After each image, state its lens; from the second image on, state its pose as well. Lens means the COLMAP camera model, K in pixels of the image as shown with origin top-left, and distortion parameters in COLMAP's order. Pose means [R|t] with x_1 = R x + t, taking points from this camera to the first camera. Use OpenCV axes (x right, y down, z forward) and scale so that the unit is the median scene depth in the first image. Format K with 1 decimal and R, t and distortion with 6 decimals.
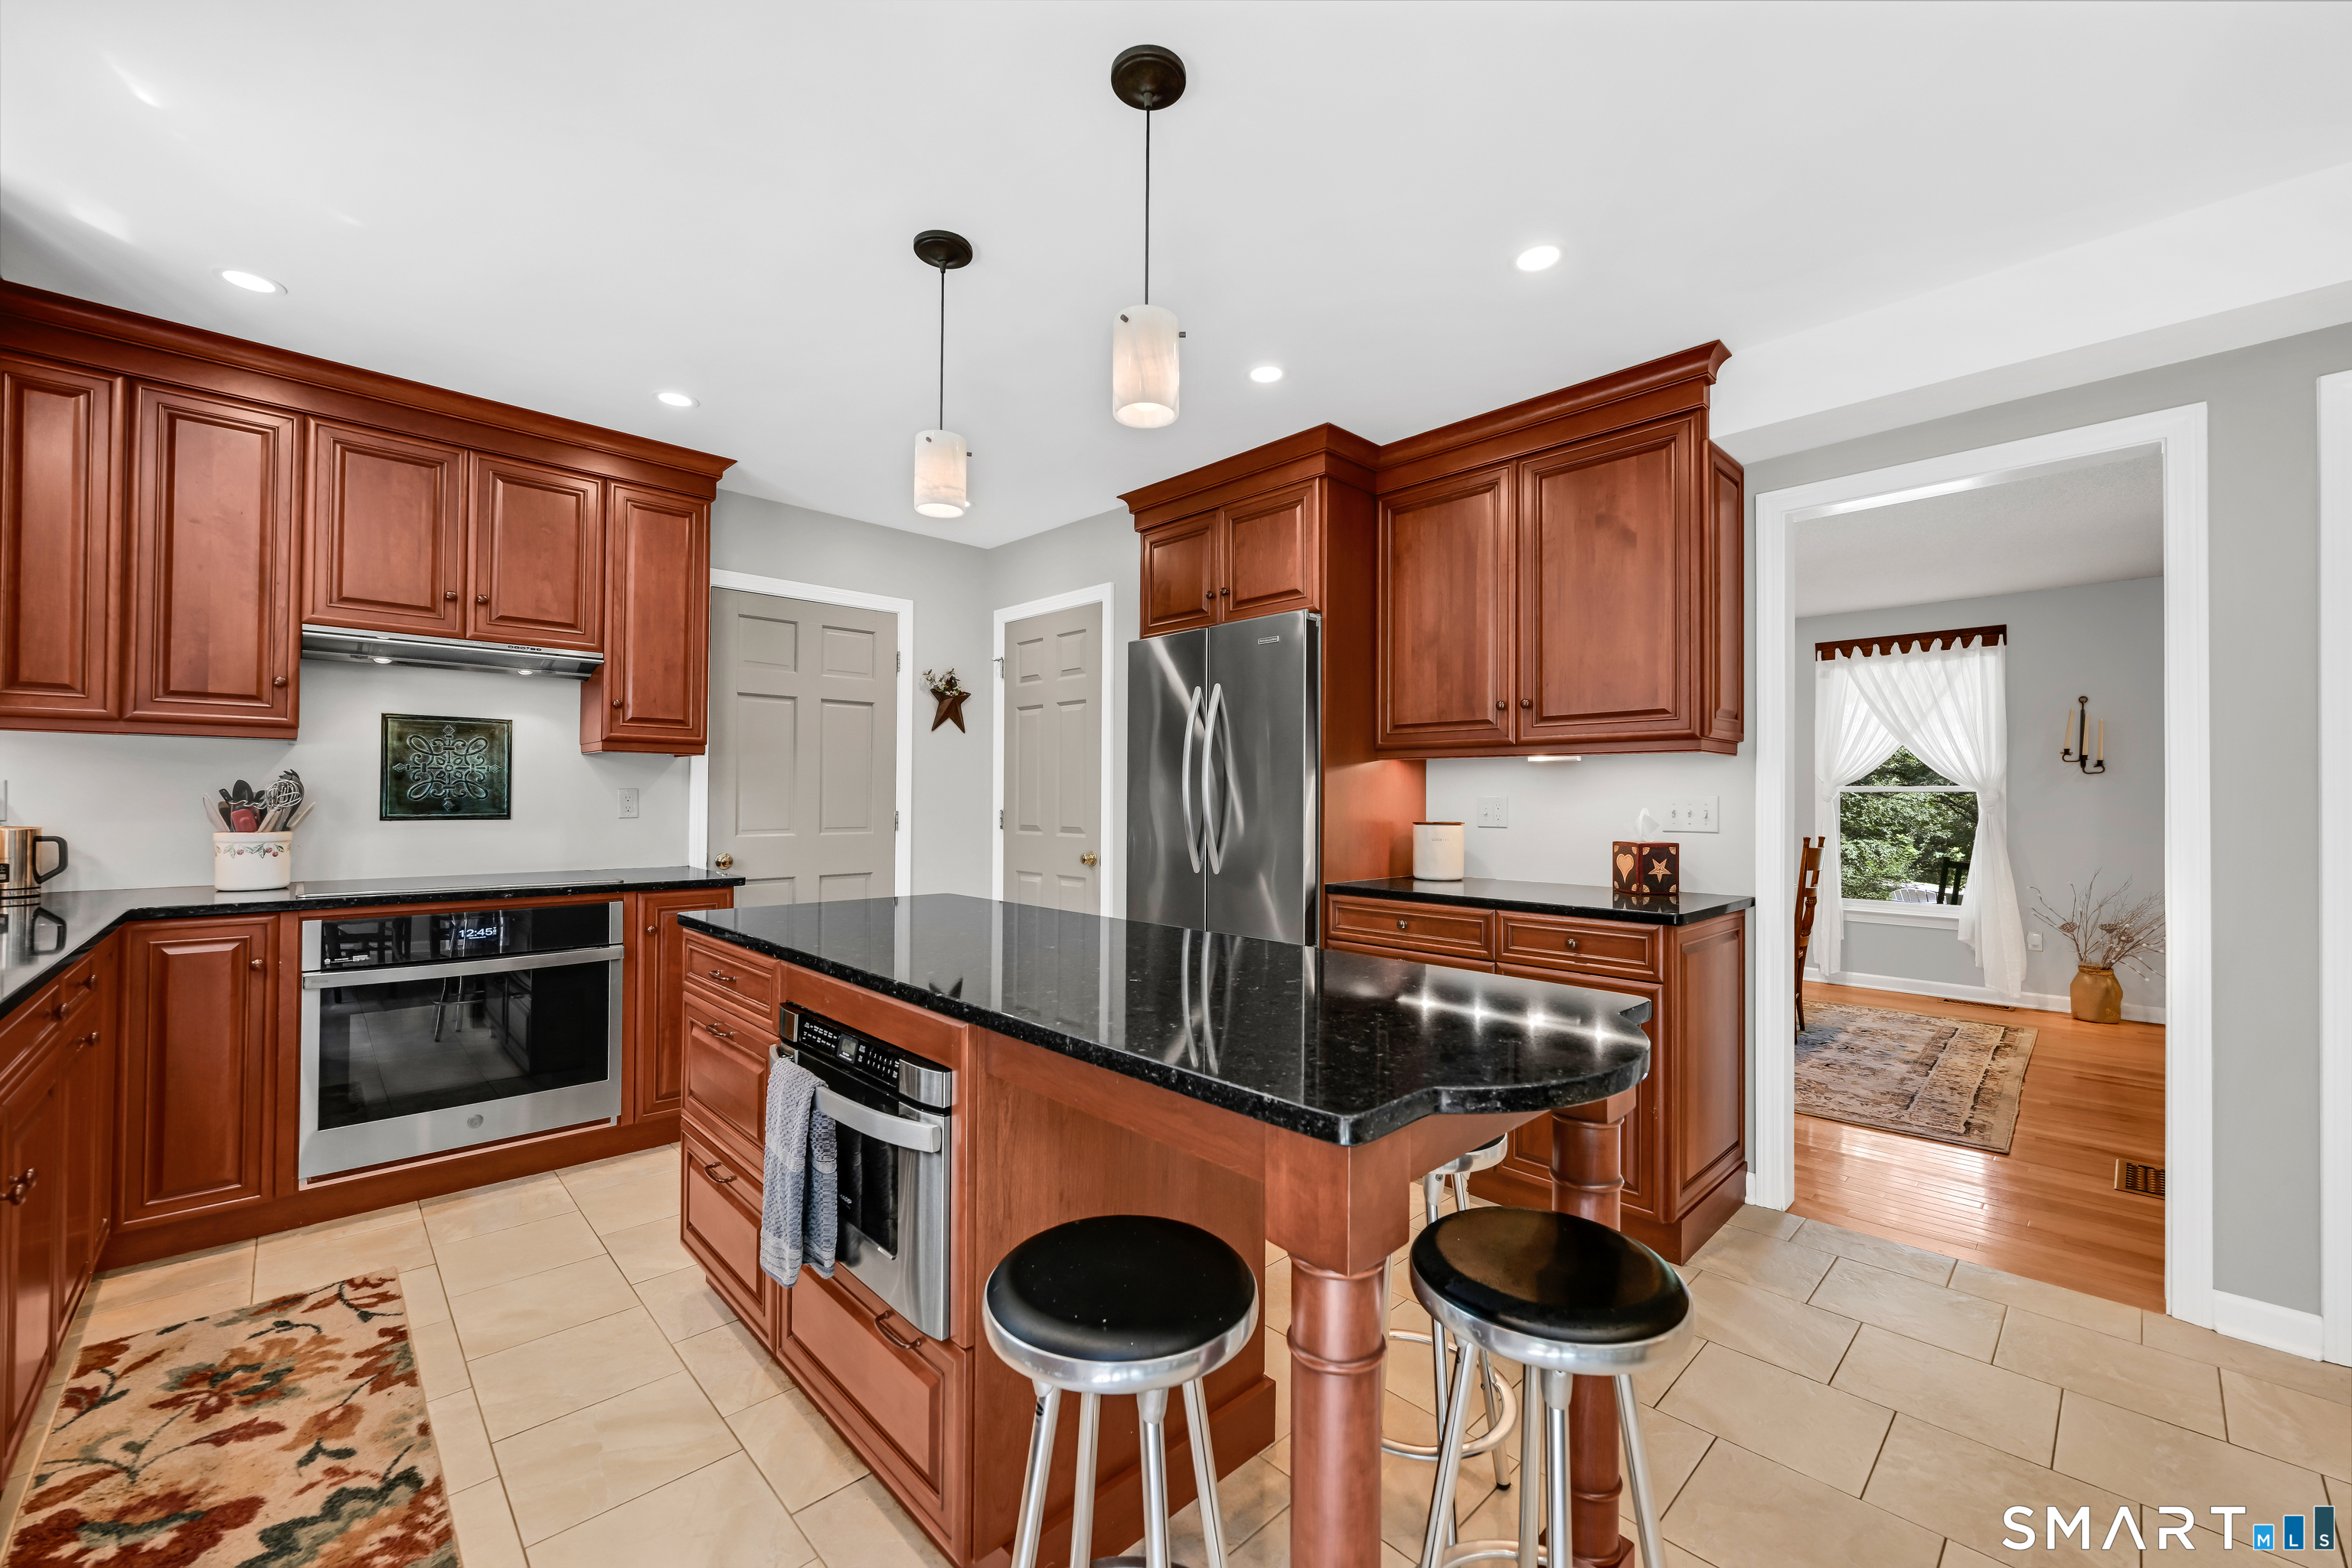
lens RADIAL K [[928.9, 0, 1177.2], [0, 928.9, 797.2], [0, 0, 1]] dist [-0.000207, 0.000097]
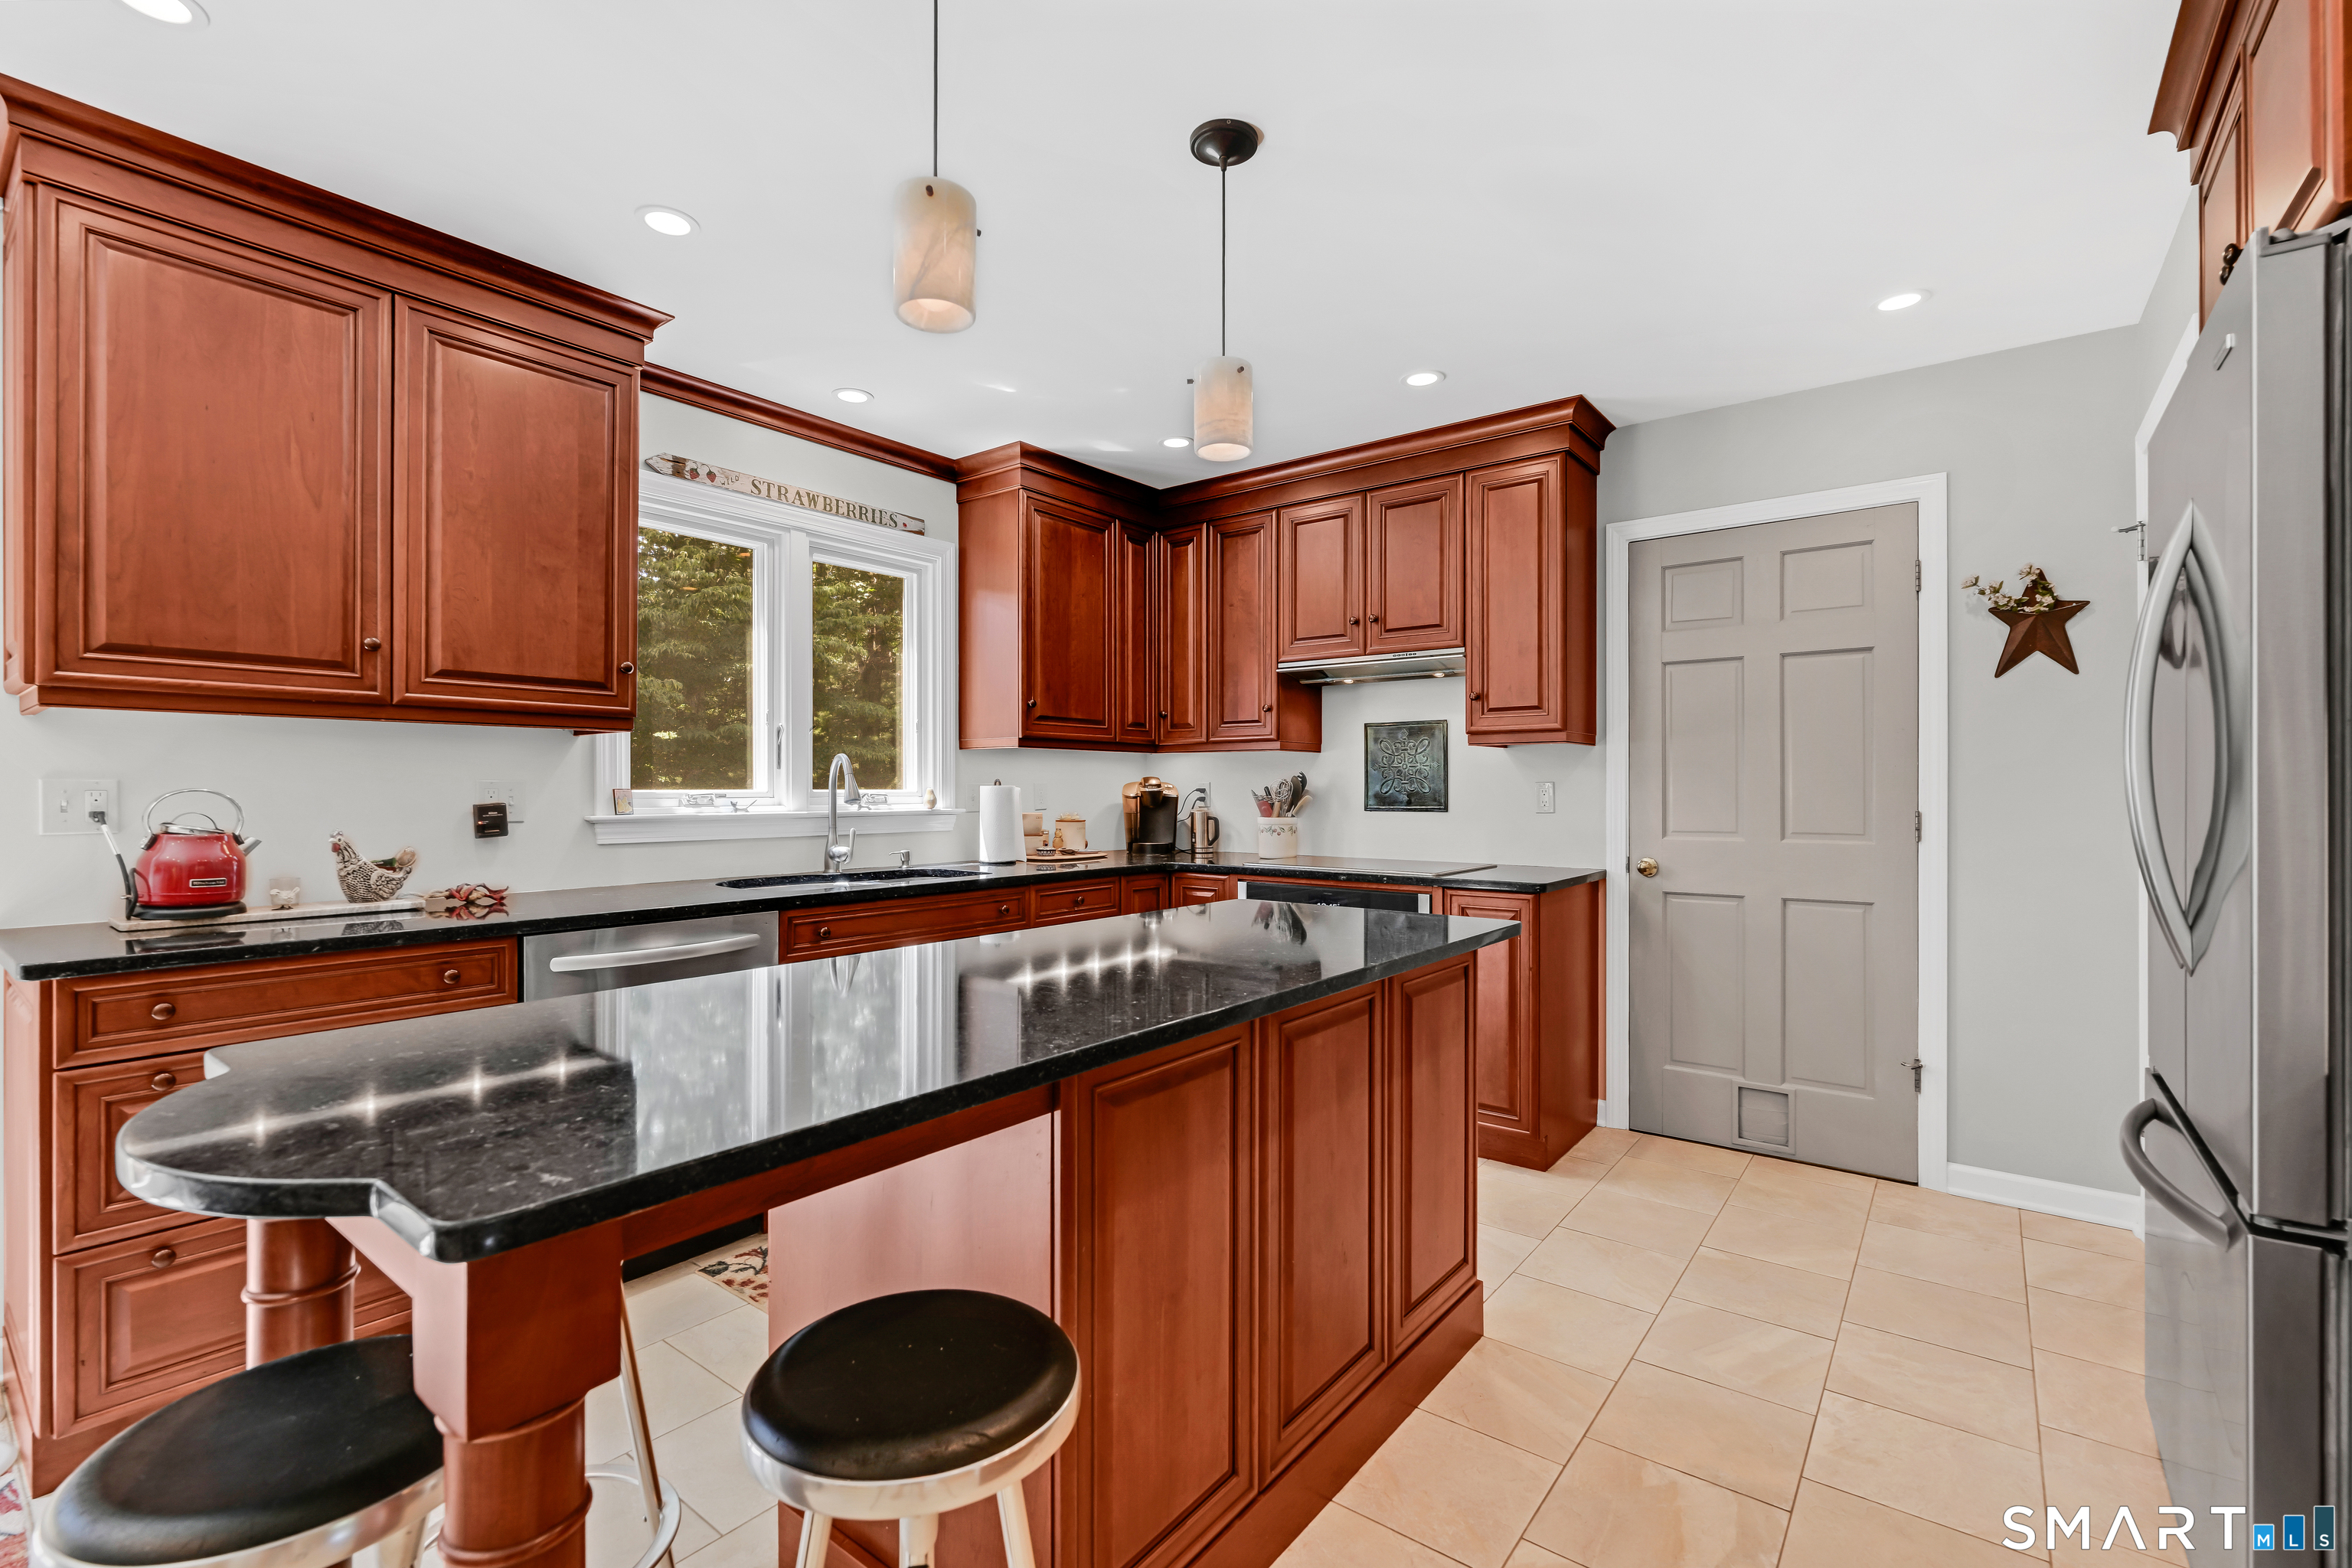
lens RADIAL K [[1045.8, 0, 1176.0], [0, 1045.8, 784.0], [0, 0, 1]] dist [-0.000358, -0.000067]
pose [[0.151136, -0.014656, -0.988404, 0.424548], [0.000359, 0.999891, -0.014771, 0.009045], [0.988513, 0.001878, 0.151125, 0.508734]]
